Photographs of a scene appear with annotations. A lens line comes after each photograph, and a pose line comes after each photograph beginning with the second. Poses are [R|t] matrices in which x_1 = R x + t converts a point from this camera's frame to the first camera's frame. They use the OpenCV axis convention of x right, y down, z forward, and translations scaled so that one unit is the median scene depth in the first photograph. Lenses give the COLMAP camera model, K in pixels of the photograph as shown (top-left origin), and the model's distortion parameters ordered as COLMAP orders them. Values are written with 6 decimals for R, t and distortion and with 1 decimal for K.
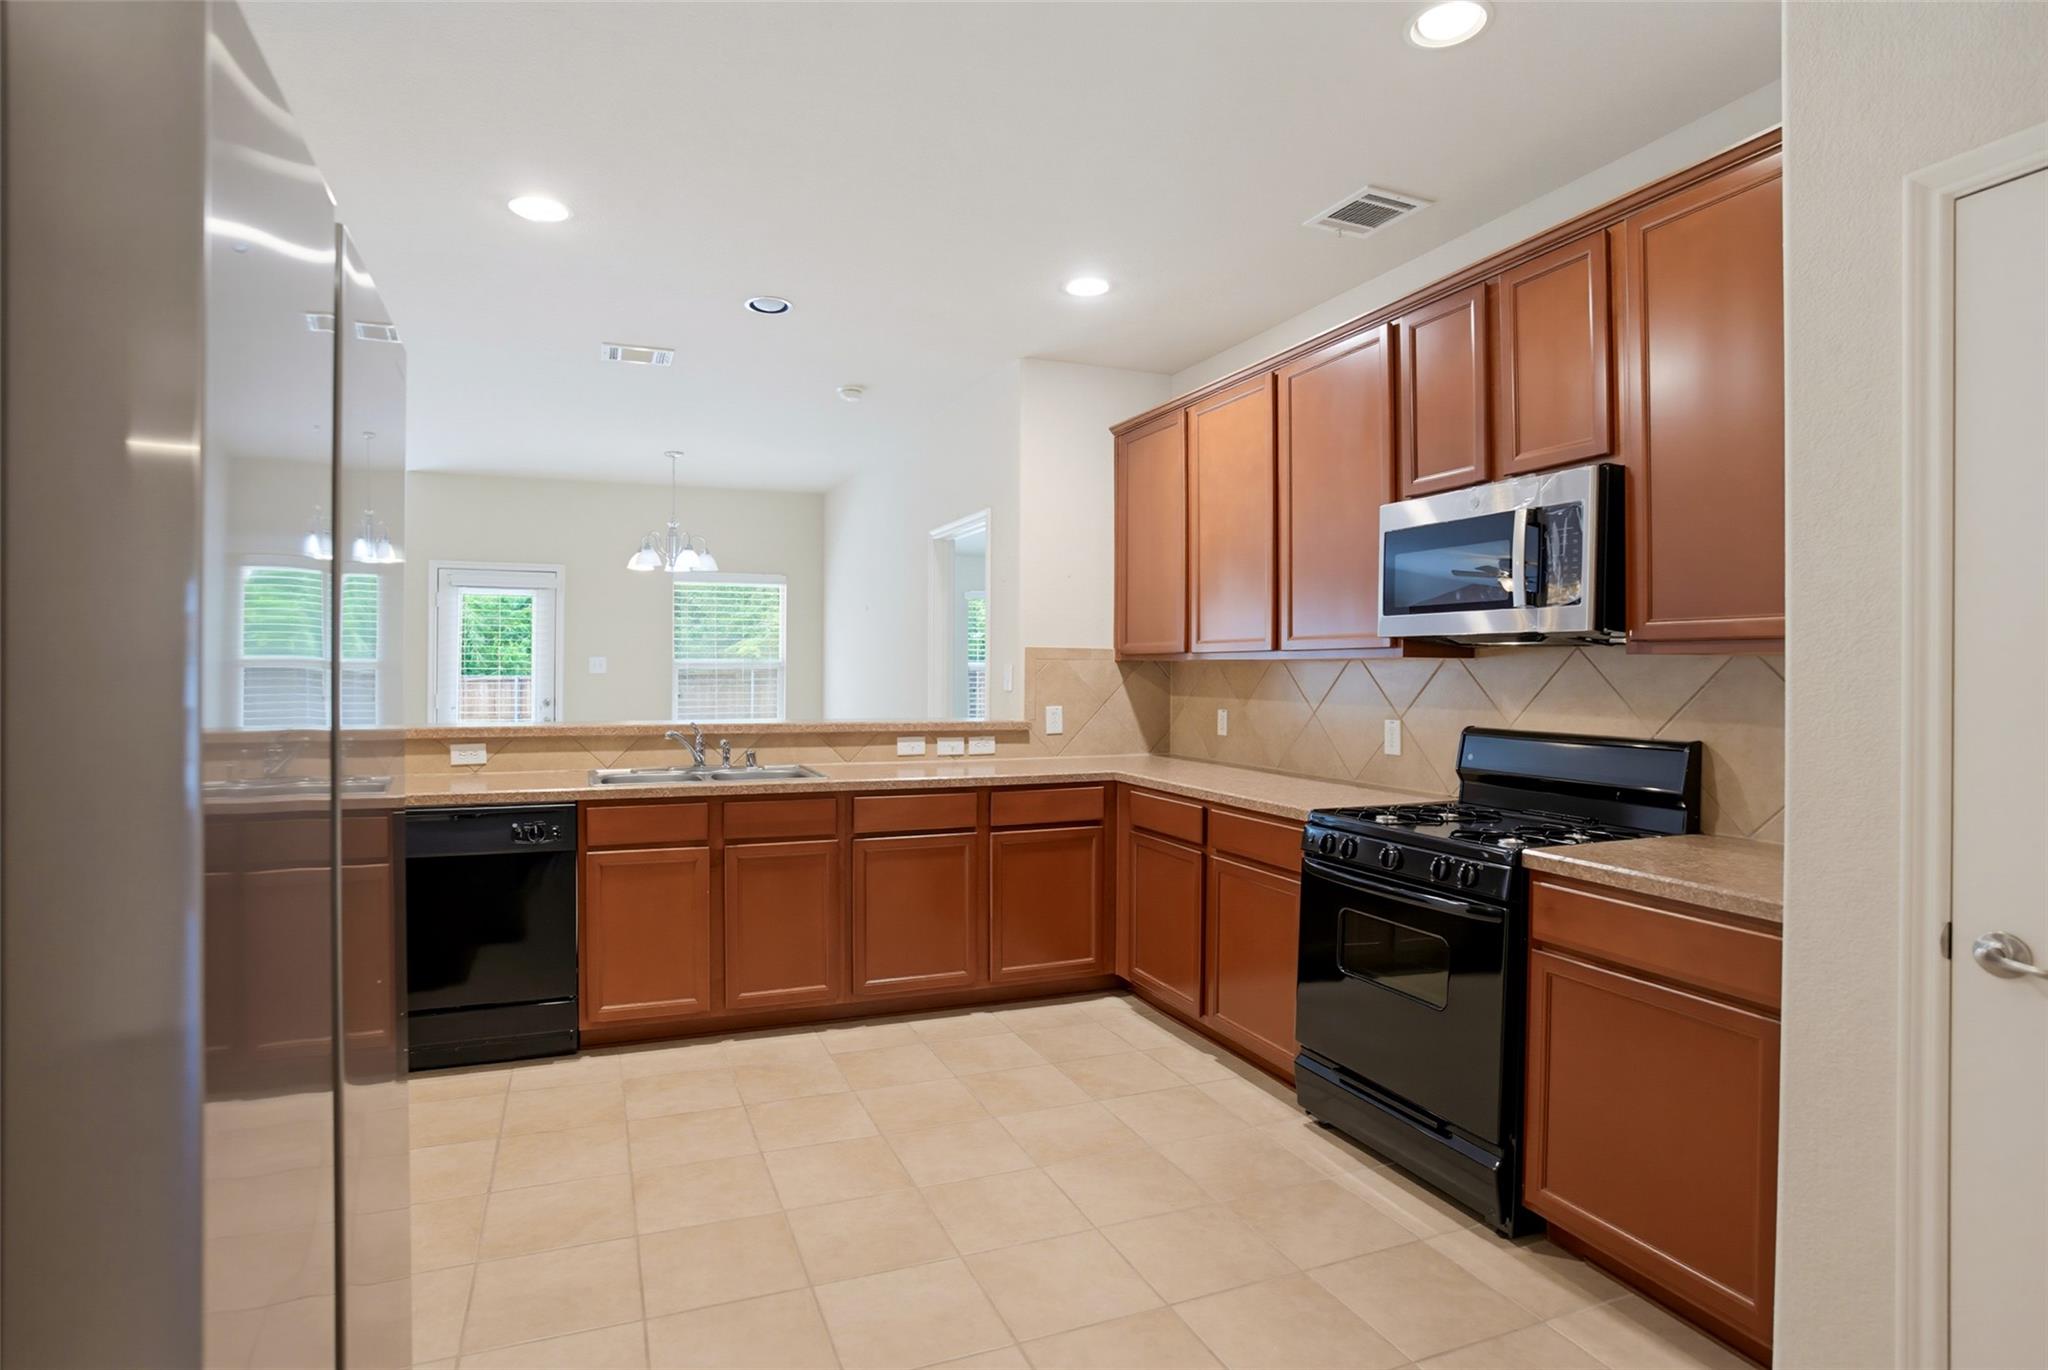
lens RADIAL K [[1064.2, 0, 1000.8], [0, 1064.2, 663.1], [0, 0, 1]] dist [-0.061855, 0.001630]
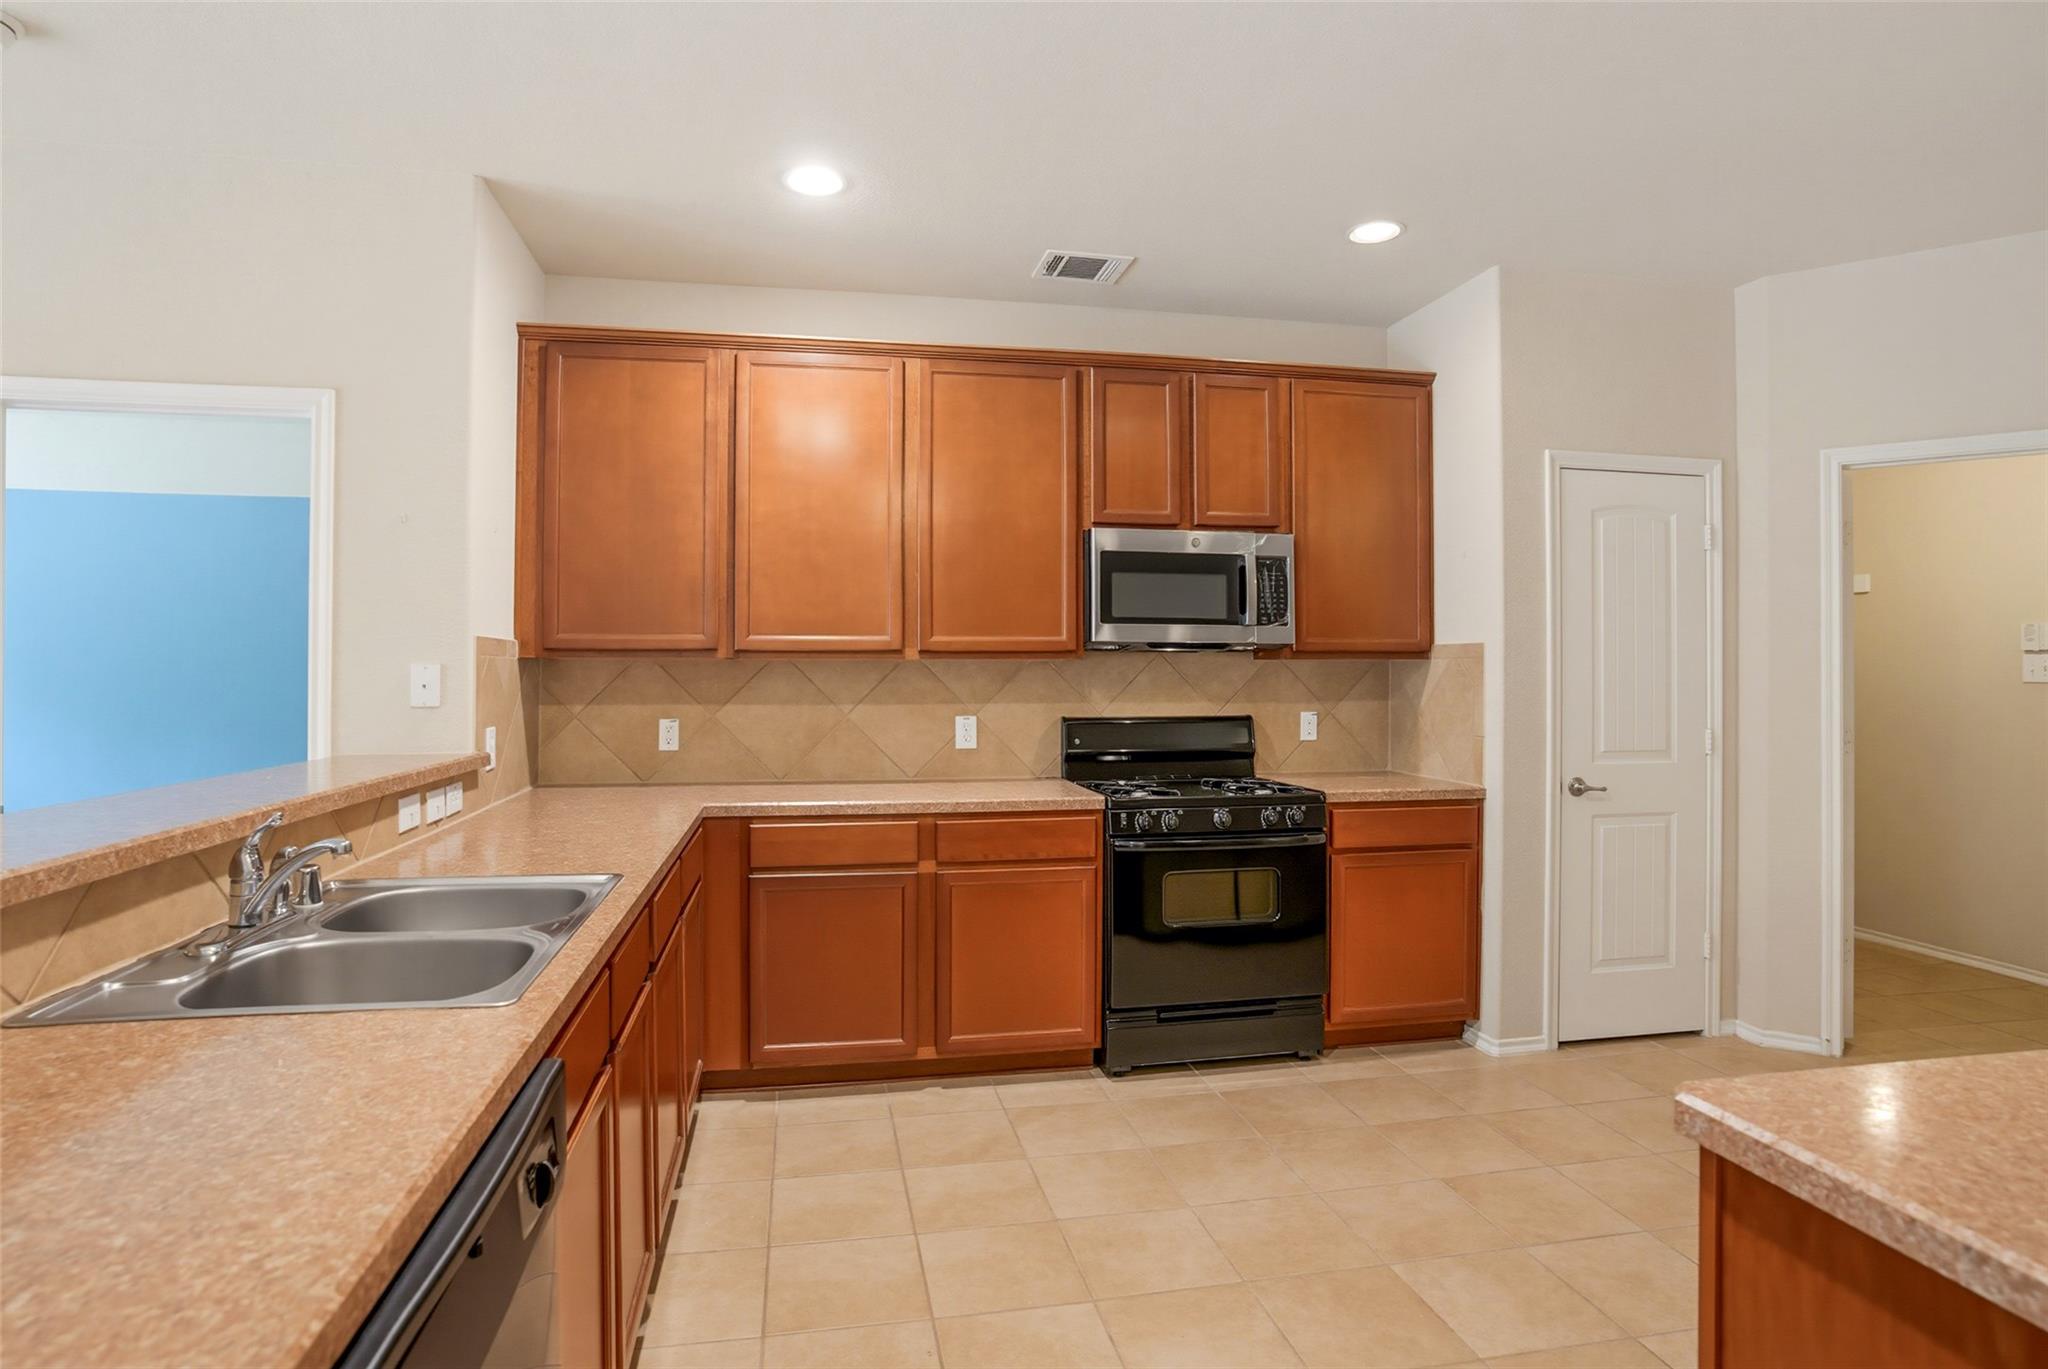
lens RADIAL K [[1064.2, 0, 1000.8], [0, 1064.2, 662.6], [0, 0, 1]] dist [-0.061855, 0.001630]
pose [[0.184878, 0.002932, 0.982757, -0.761527], [-0.004687, 0.999987, -0.002102, 0.001288], [-0.982750, -0.004218, 0.184889, 0.840295]]
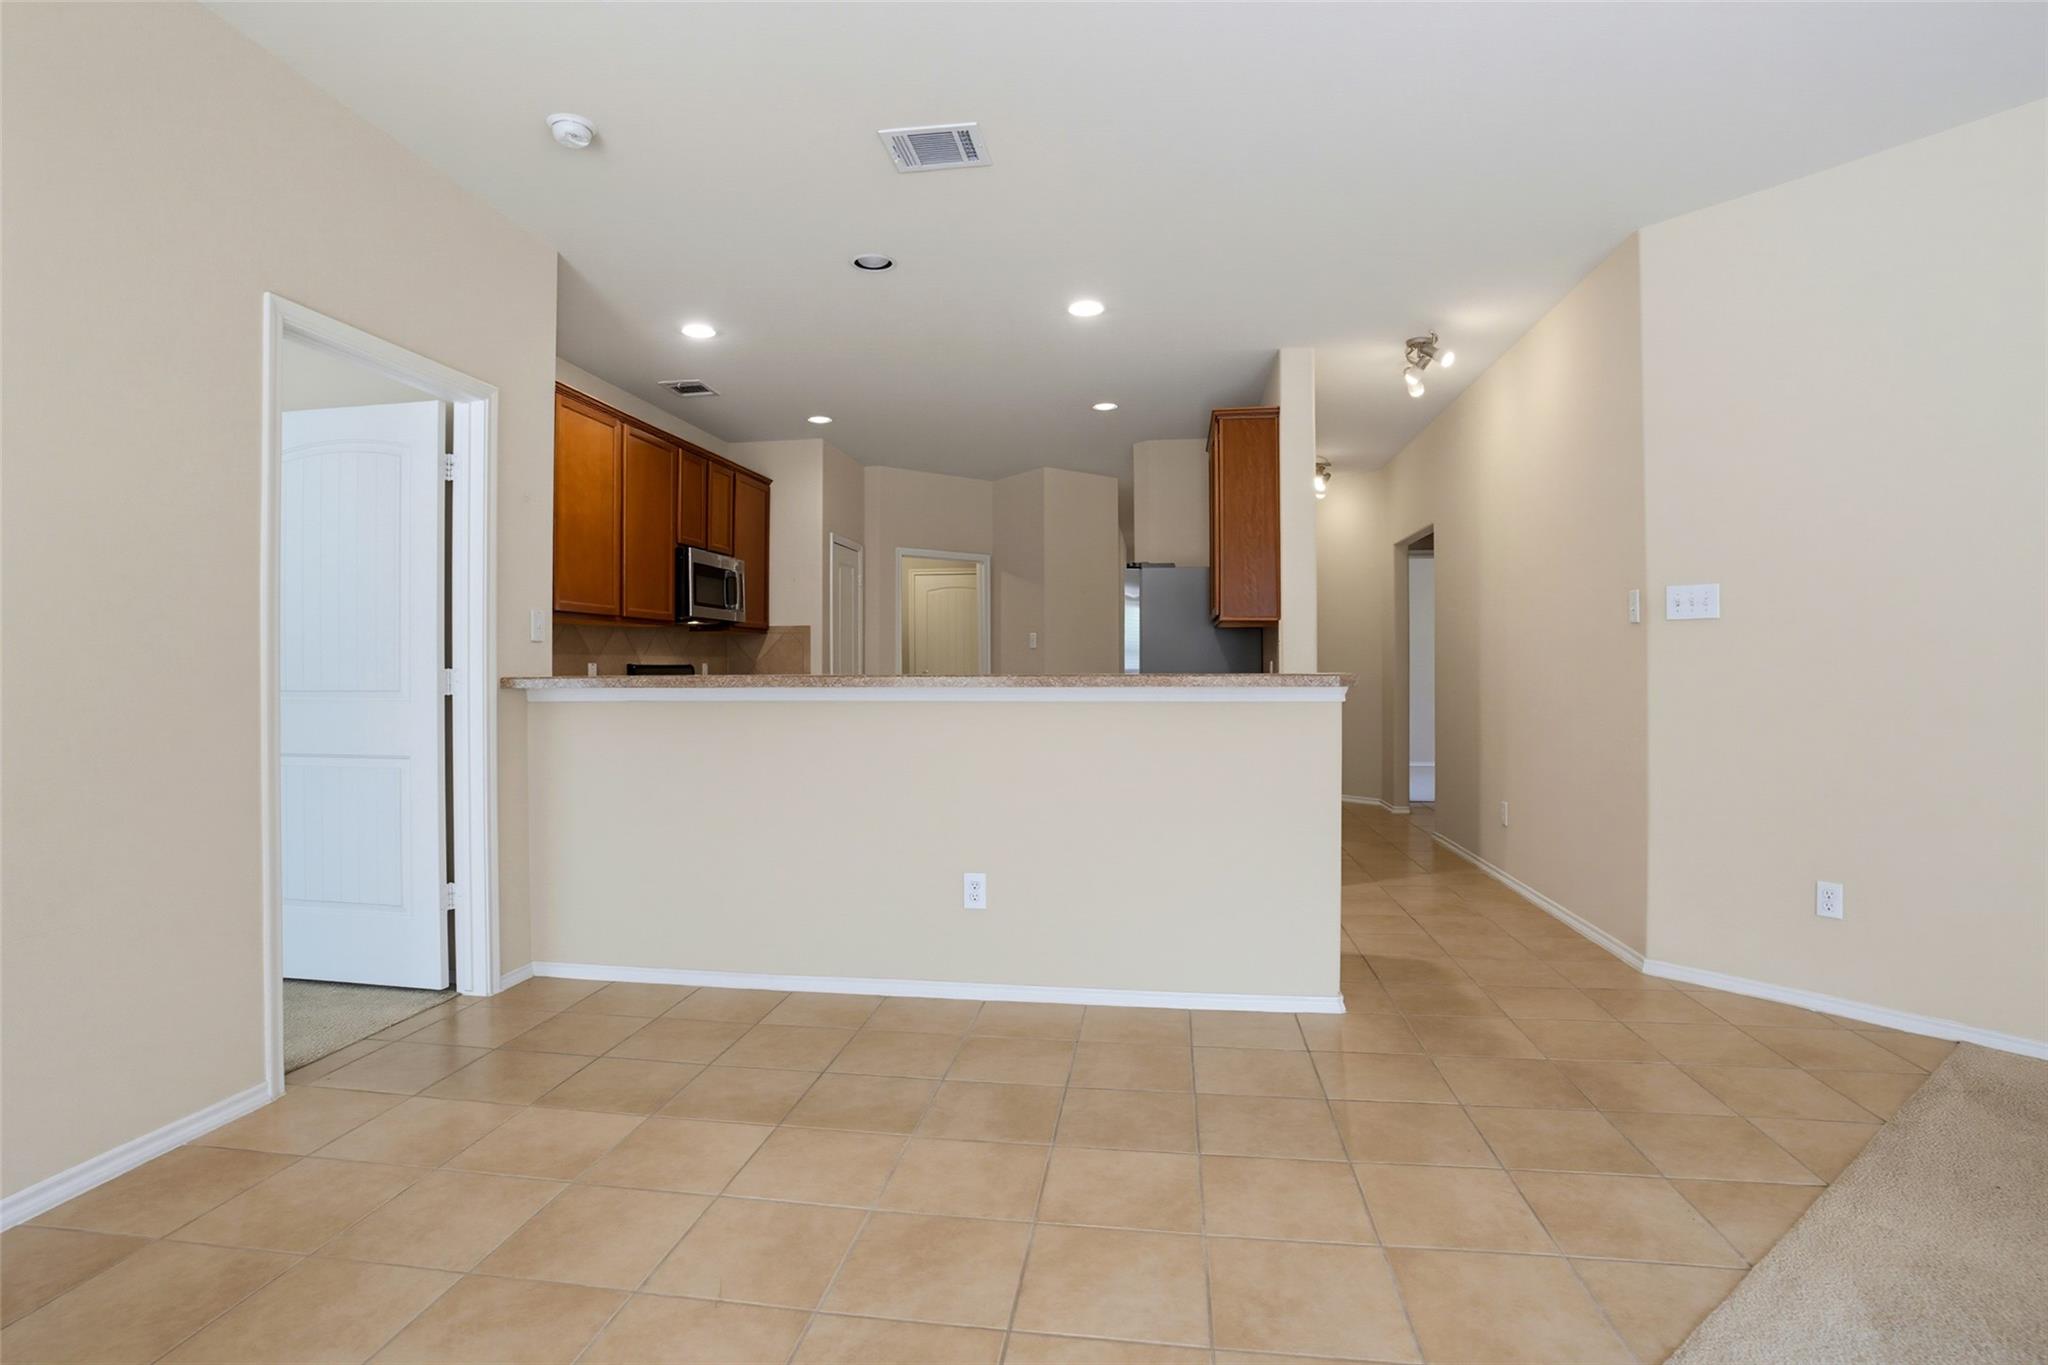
lens RADIAL K [[1036.7, 0, 1014.2], [0, 1036.7, 662.9], [0, 0, 1]] dist [-0.038263, 0.000052]
pose [[-0.871597, 0.001288, 0.490222, -1.018283], [-0.003539, 0.999954, -0.008920, 0.070810], [-0.490211, -0.009509, -0.871552, 2.226859]]
